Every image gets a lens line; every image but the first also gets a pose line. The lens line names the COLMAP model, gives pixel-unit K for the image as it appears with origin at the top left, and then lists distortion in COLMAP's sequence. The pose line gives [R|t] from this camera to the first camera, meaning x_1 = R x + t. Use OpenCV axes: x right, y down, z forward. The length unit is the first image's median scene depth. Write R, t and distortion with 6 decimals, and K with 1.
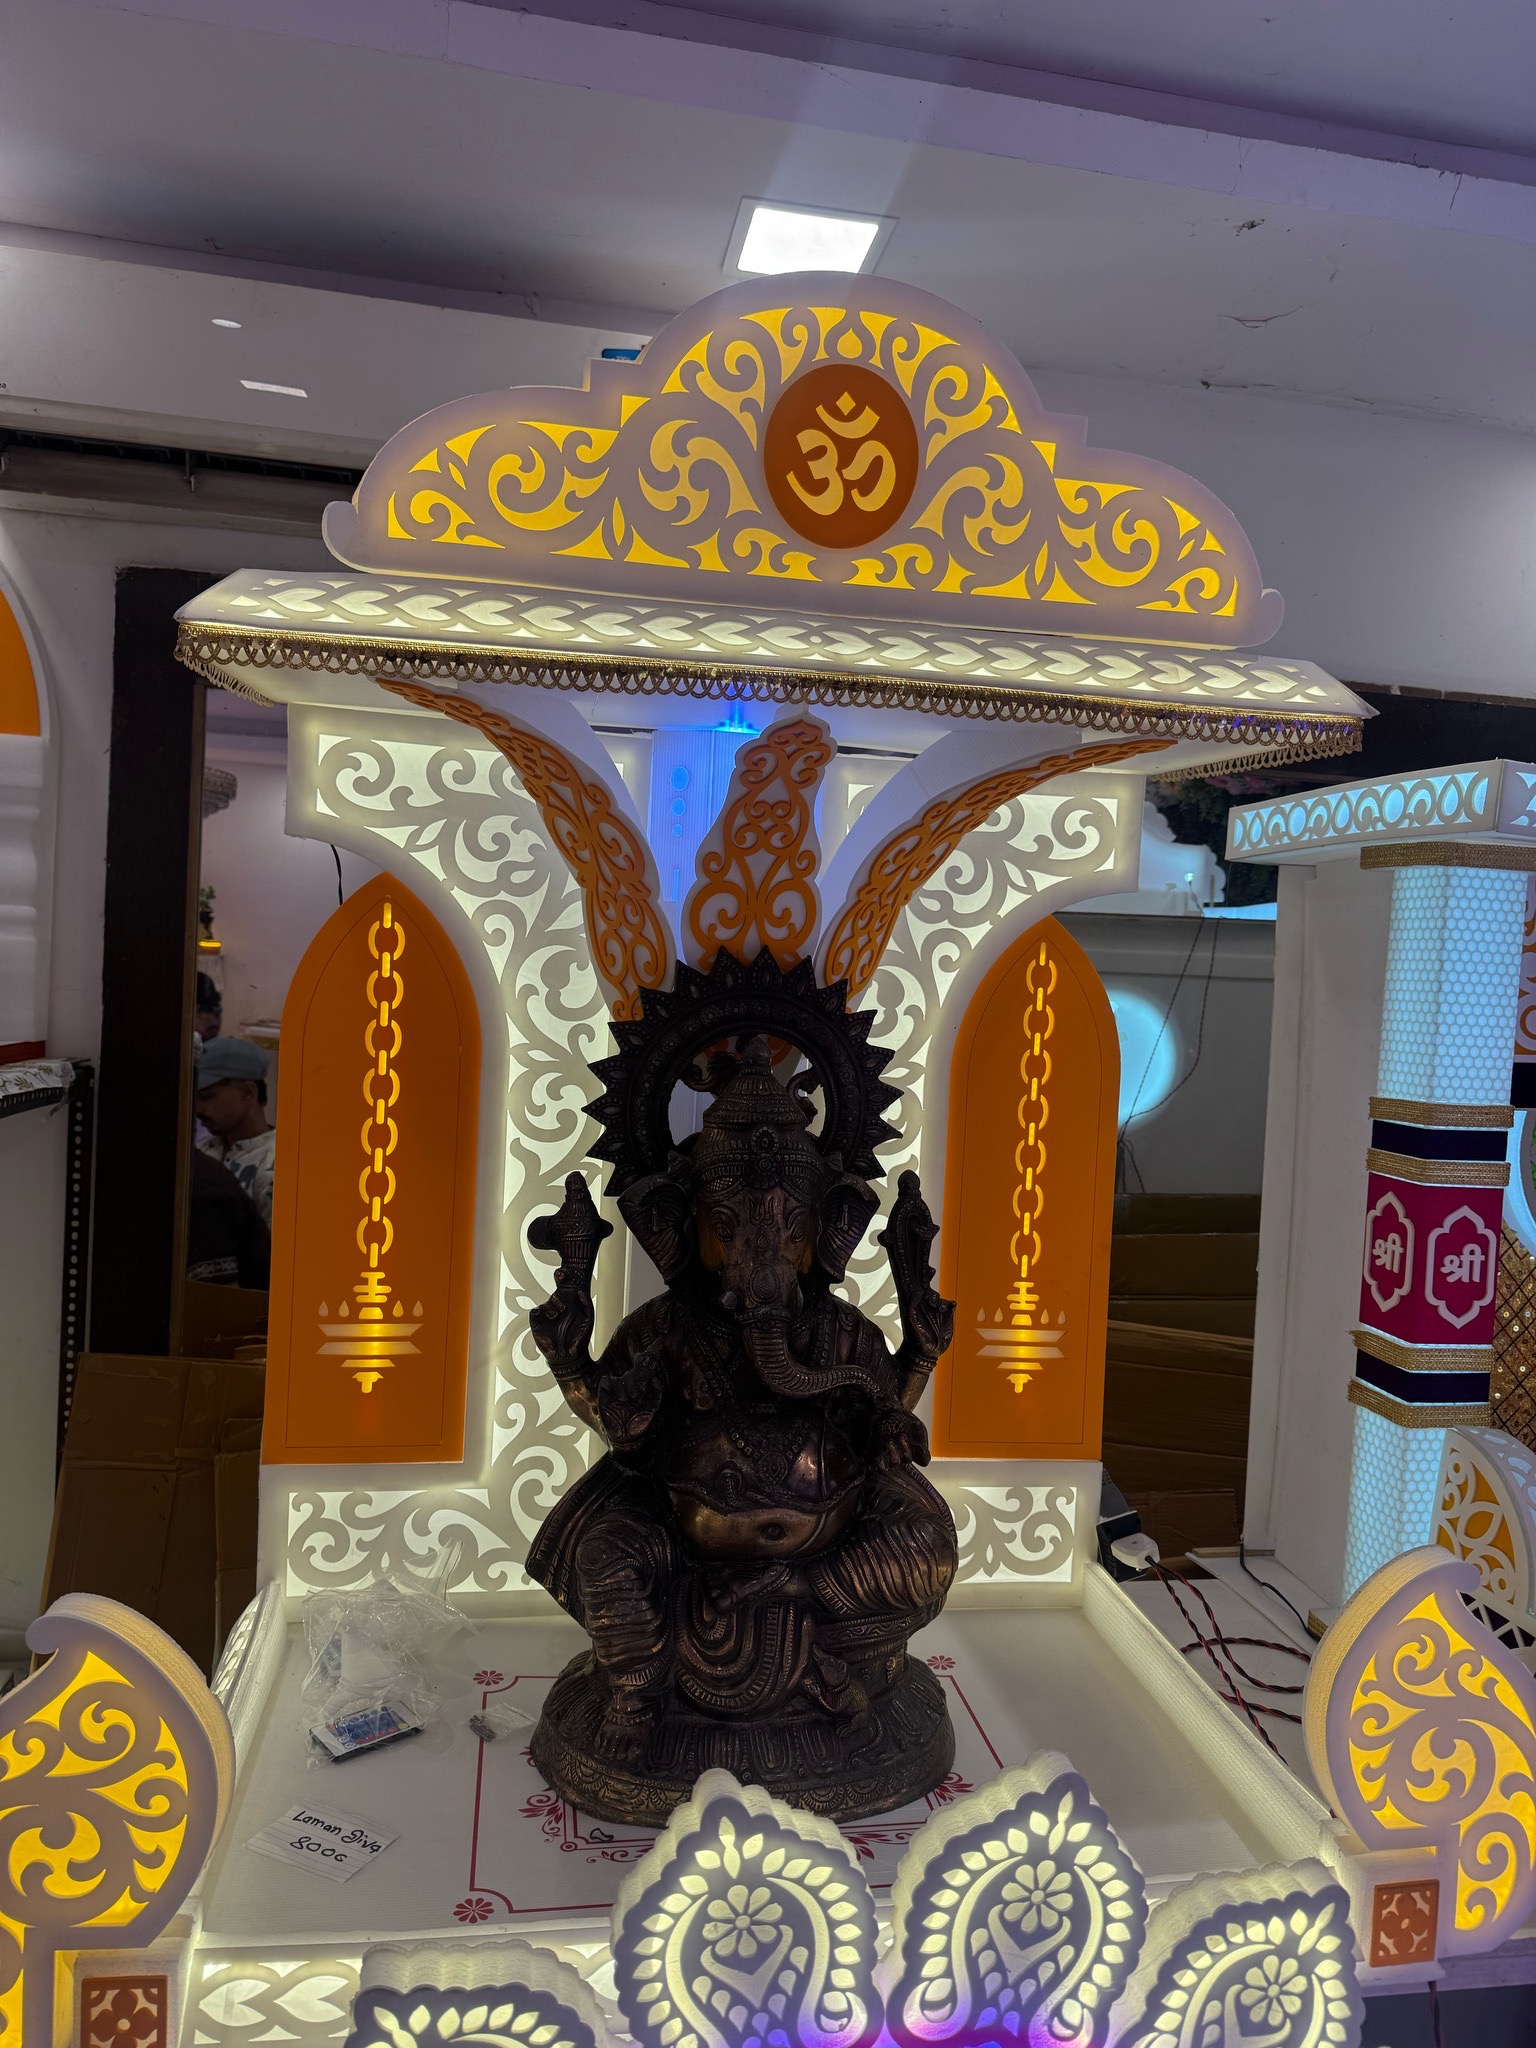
lens RADIAL K [[1405.4, 0, 727.9], [0, 1405.4, 1019.7], [0, 0, 1]] dist [0.002946, -0.089165]
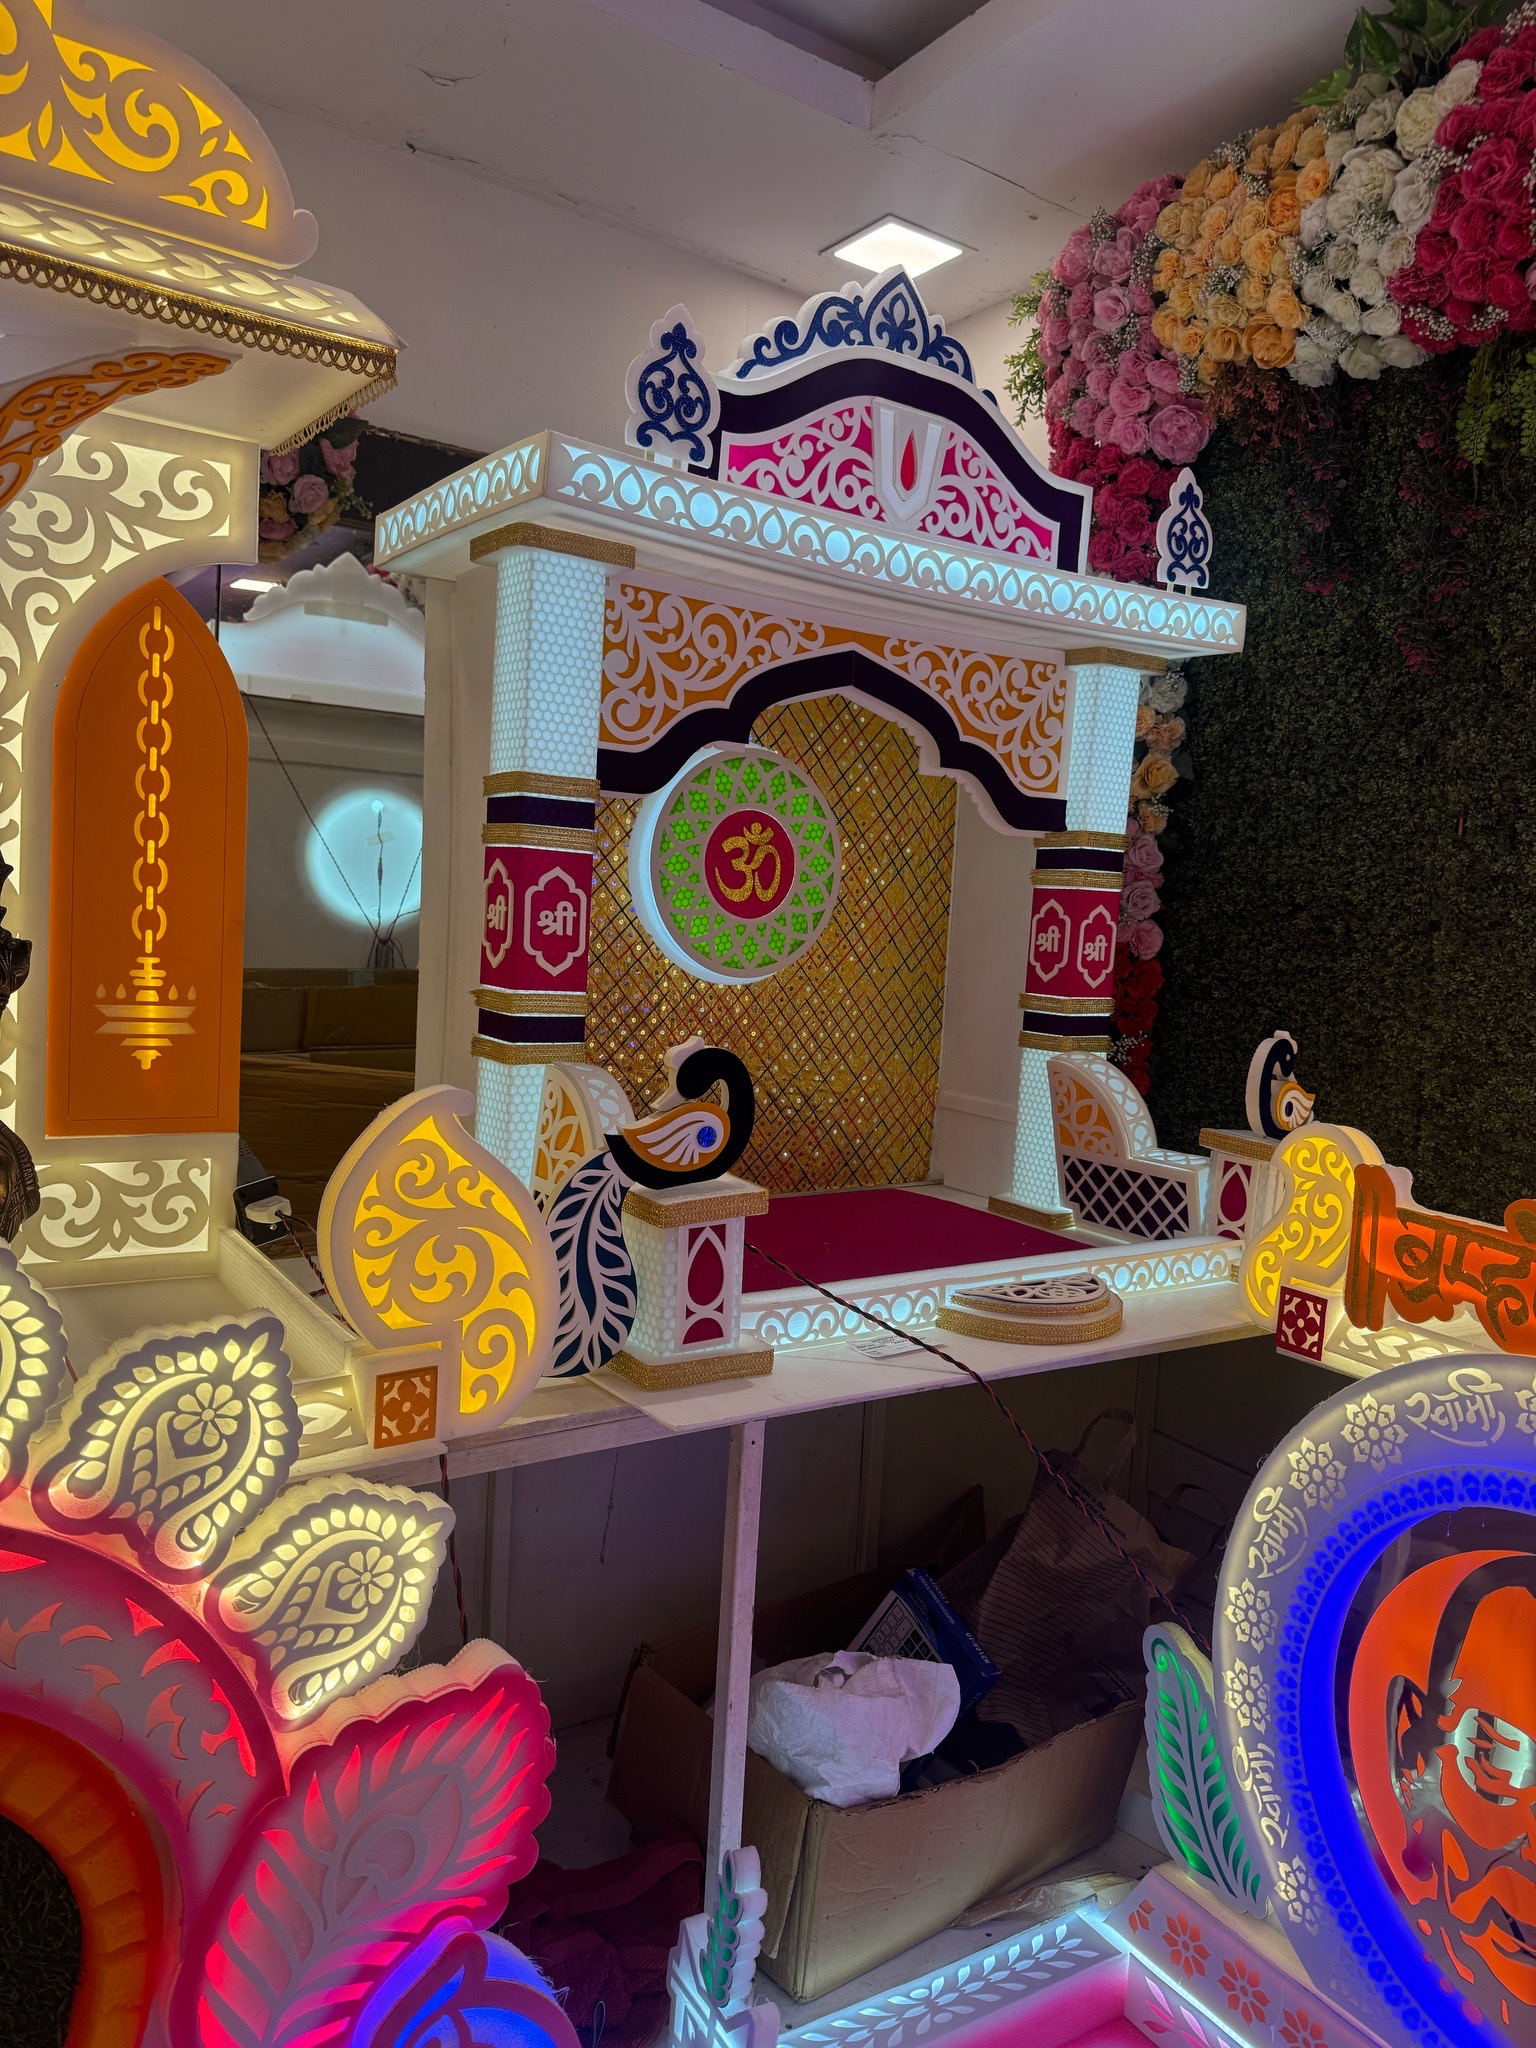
lens RADIAL K [[1415.9, 0, 770.7], [0, 1415.9, 976.5], [0, 0, 1]] dist [0.007438, -0.070531]
pose [[0.882118, -0.028909, 0.470140, 0.143694], [-0.002394, 0.997827, 0.065848, 0.149859], [-0.471022, -0.059211, 0.880132, -0.094063]]
